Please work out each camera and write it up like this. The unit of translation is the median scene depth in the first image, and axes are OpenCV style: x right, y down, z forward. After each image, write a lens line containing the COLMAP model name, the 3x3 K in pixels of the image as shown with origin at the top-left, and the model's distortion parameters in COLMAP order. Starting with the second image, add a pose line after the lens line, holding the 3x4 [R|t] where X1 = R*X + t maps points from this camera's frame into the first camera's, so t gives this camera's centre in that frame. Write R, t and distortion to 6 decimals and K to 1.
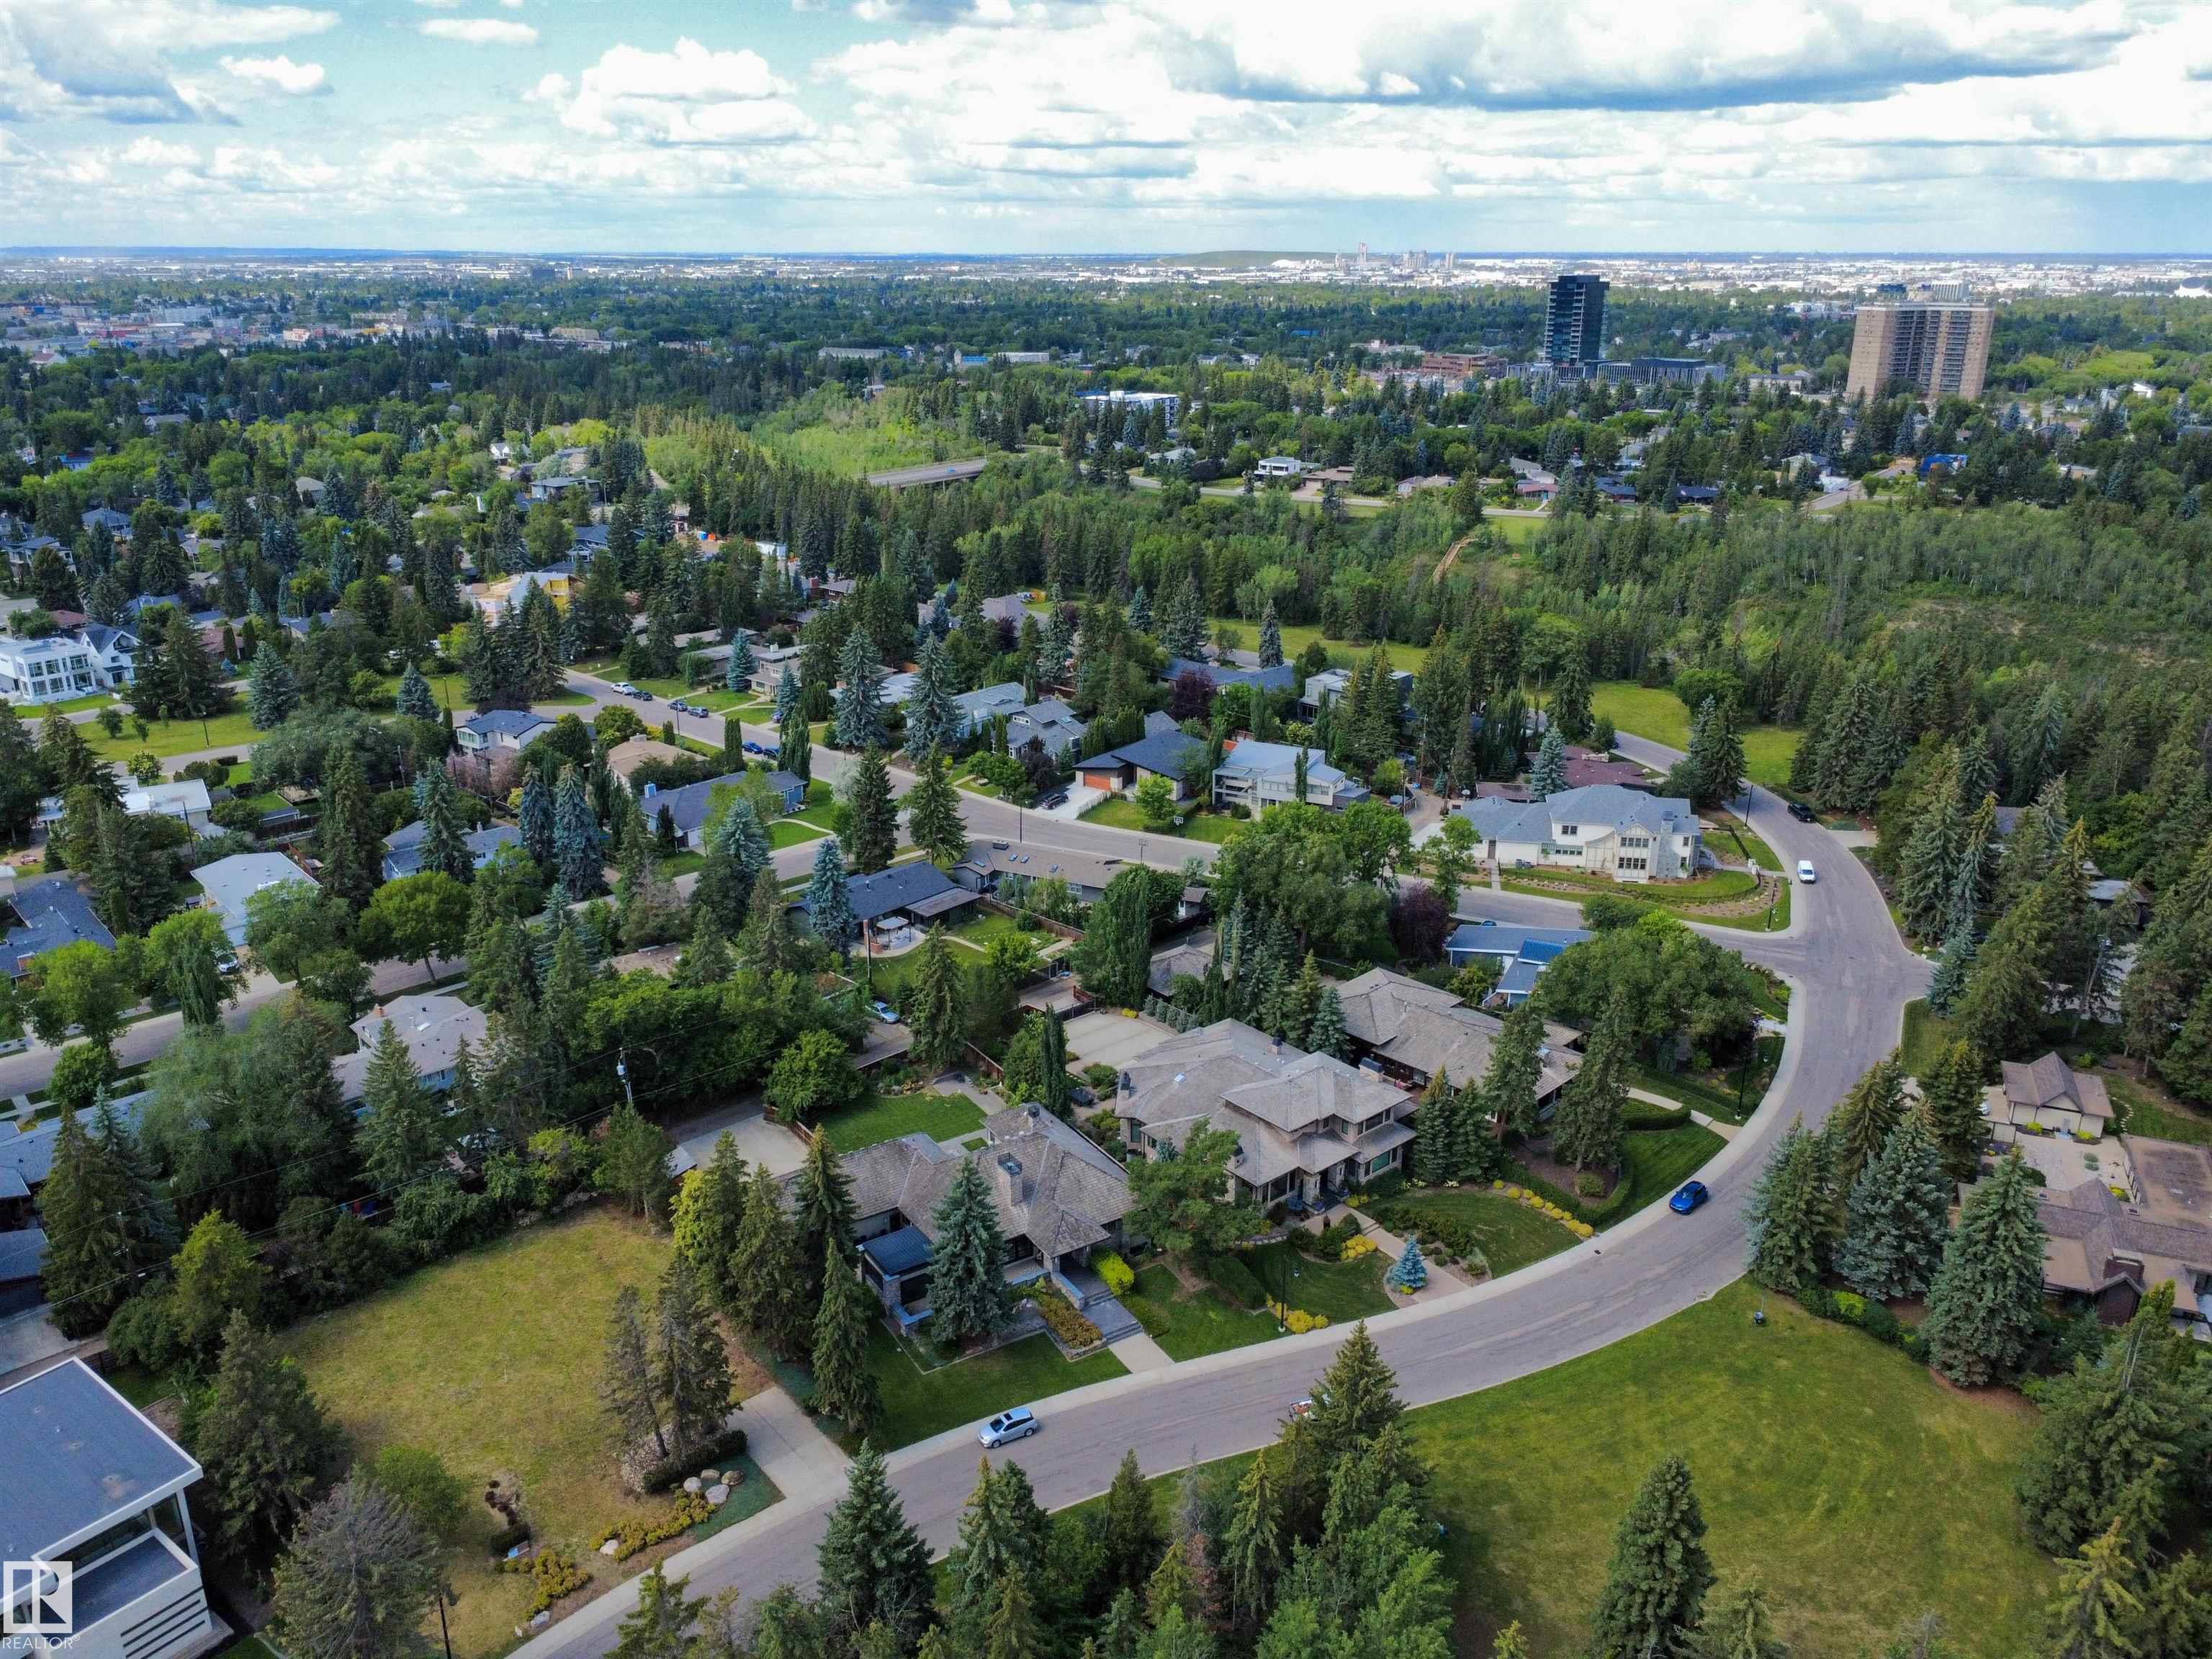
lens RADIAL K [[1667.8, 0, 1106.0], [0, 1667.8, 829.5], [0, 0, 1]] dist [0.001810, -0.000572]
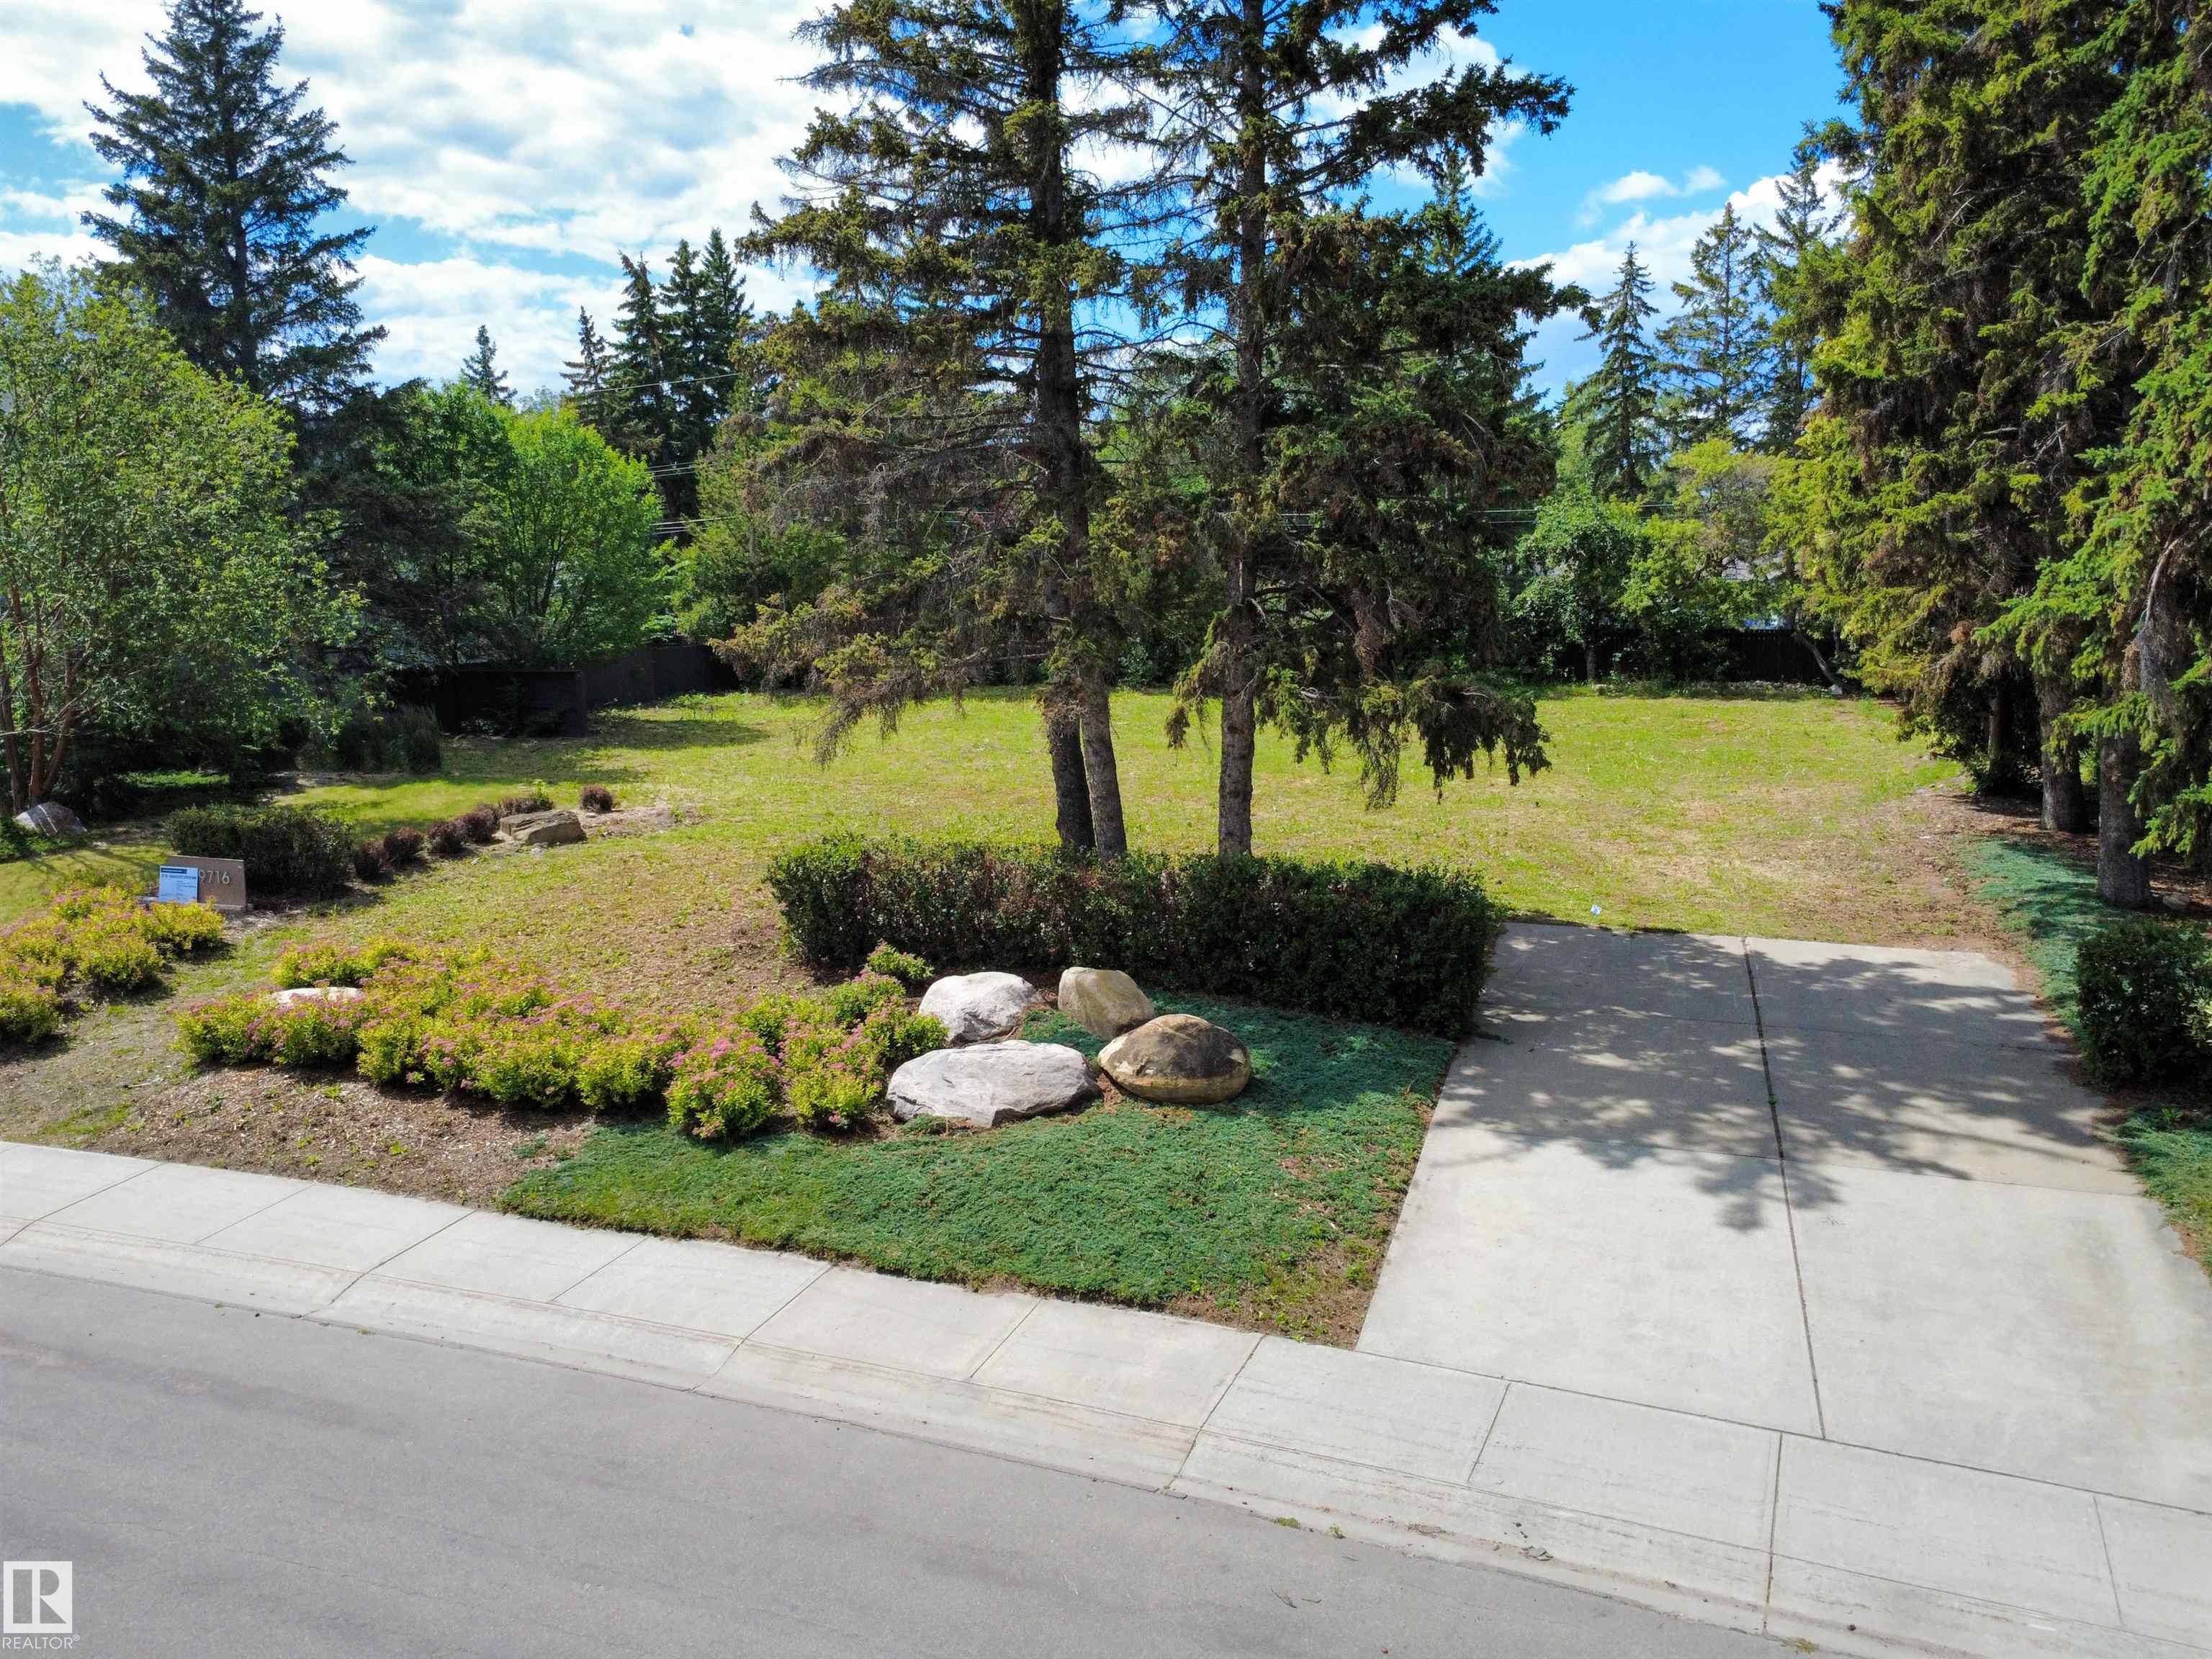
lens RADIAL K [[1671.3, 0, 1138.5], [0, 1671.3, 829.7], [0, 0, 1]] dist [-0.000902, -0.000751]
pose [[0.520114, 0.132860, -0.843700, -0.083904], [-0.282522, 0.958981, -0.023152, 0.258969], [0.806016, 0.250406, 0.536316, 0.637824]]
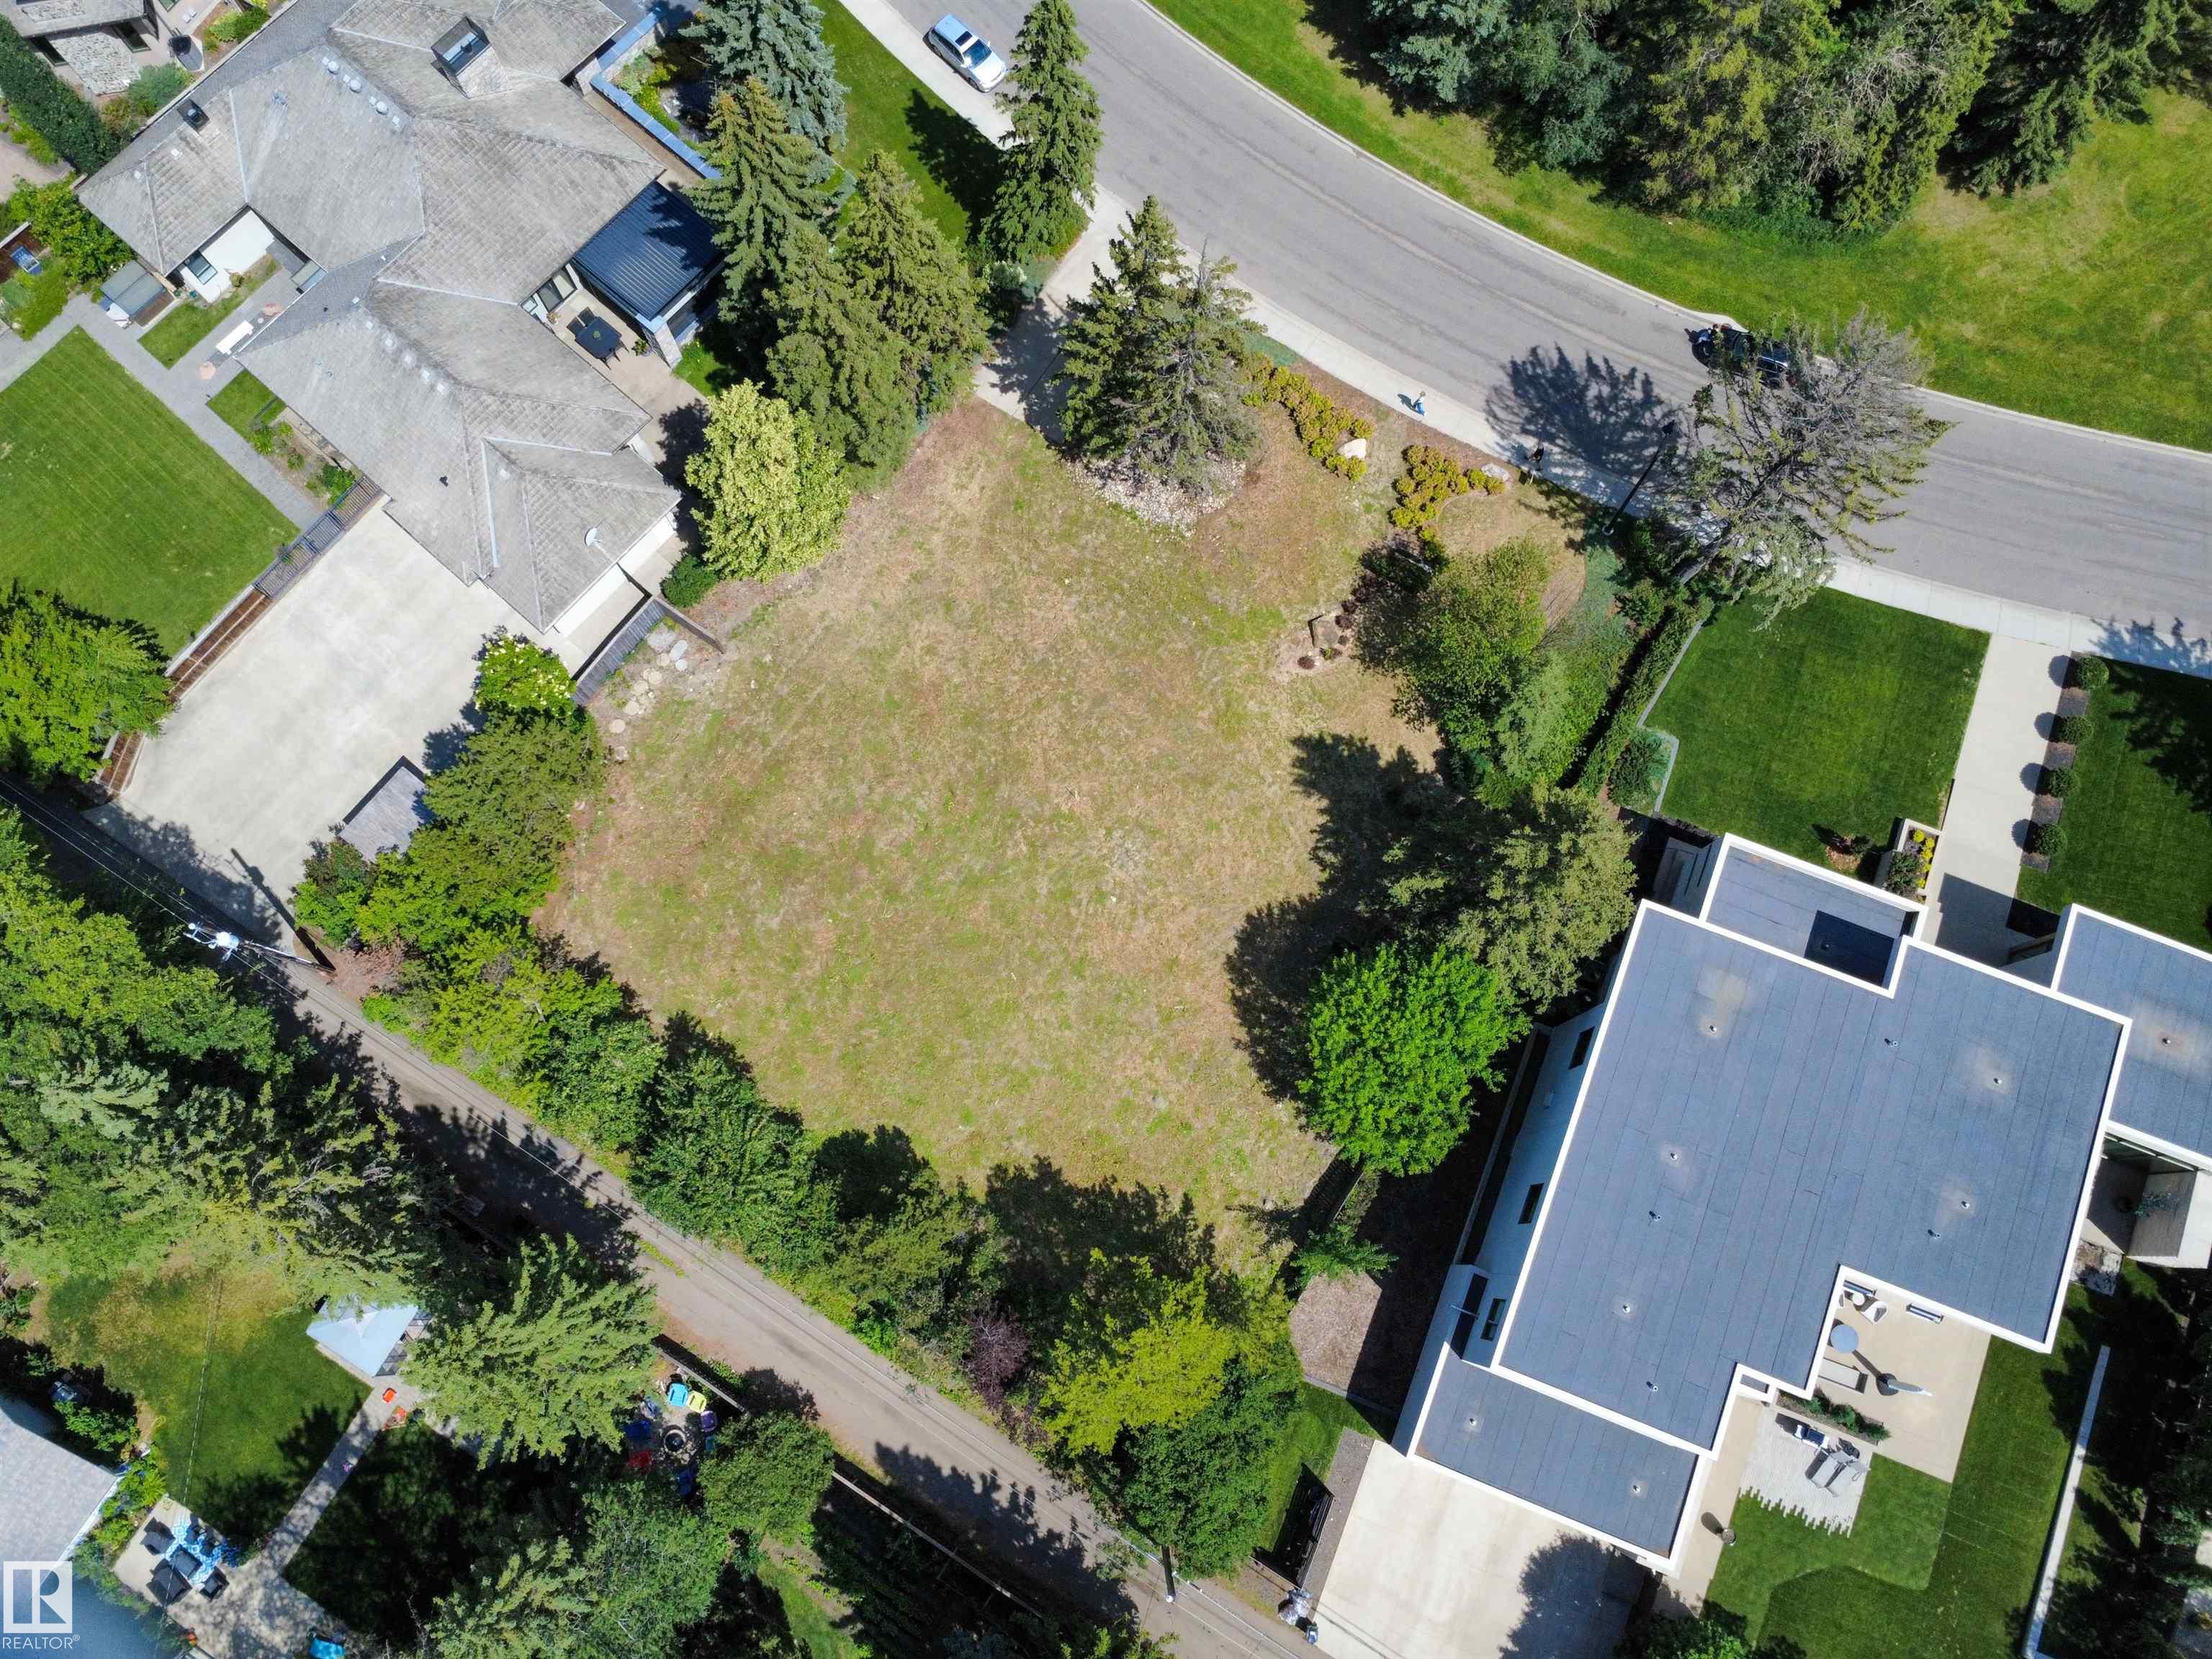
lens RADIAL K [[1673.0, 0, 1100.9], [0, 1673.0, 830.9], [0, 0, 1]] dist [0.001701, -0.009392]
pose [[-0.273801, -0.931328, 0.240128, -0.381178], [0.323745, 0.145855, 0.934835, -0.151881], [-0.905661, 0.333699, 0.261577, 0.631852]]
